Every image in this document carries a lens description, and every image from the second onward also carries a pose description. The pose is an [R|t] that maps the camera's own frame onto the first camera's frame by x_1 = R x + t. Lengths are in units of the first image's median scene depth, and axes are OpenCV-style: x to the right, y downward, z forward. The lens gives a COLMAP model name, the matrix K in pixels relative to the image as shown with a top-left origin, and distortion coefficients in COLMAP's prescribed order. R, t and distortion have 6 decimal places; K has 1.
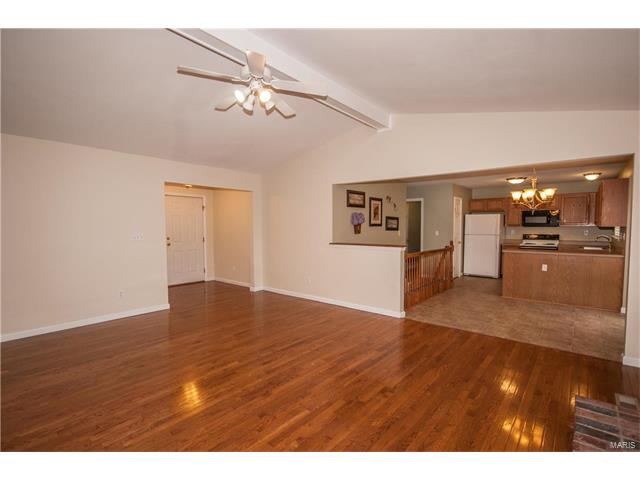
lens RADIAL K [[305.5, 0, 315.8], [0, 305.5, 240.6], [0, 0, 1]] dist [0.001926, -0.000441]
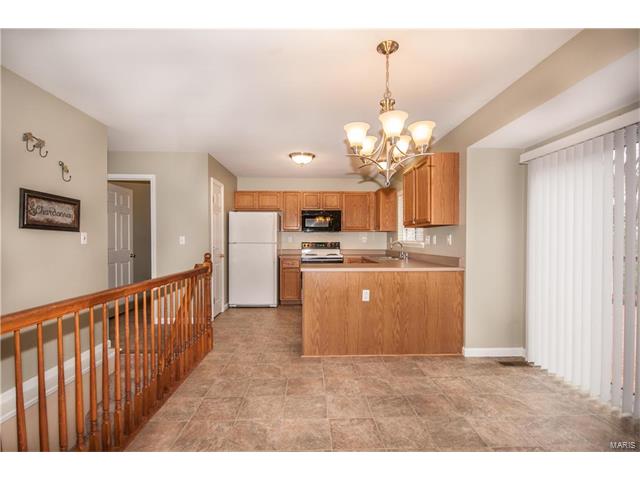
lens RADIAL K [[305.5, 0, 324.2], [0, 305.5, 244.5], [0, 0, 1]] dist [0.001926, -0.000441]
pose [[0.715870, -0.007670, 0.698192, 0.201553], [0.029302, 0.999389, -0.019066, 0.000862], [-0.697619, 0.034107, 0.715657, 0.442737]]
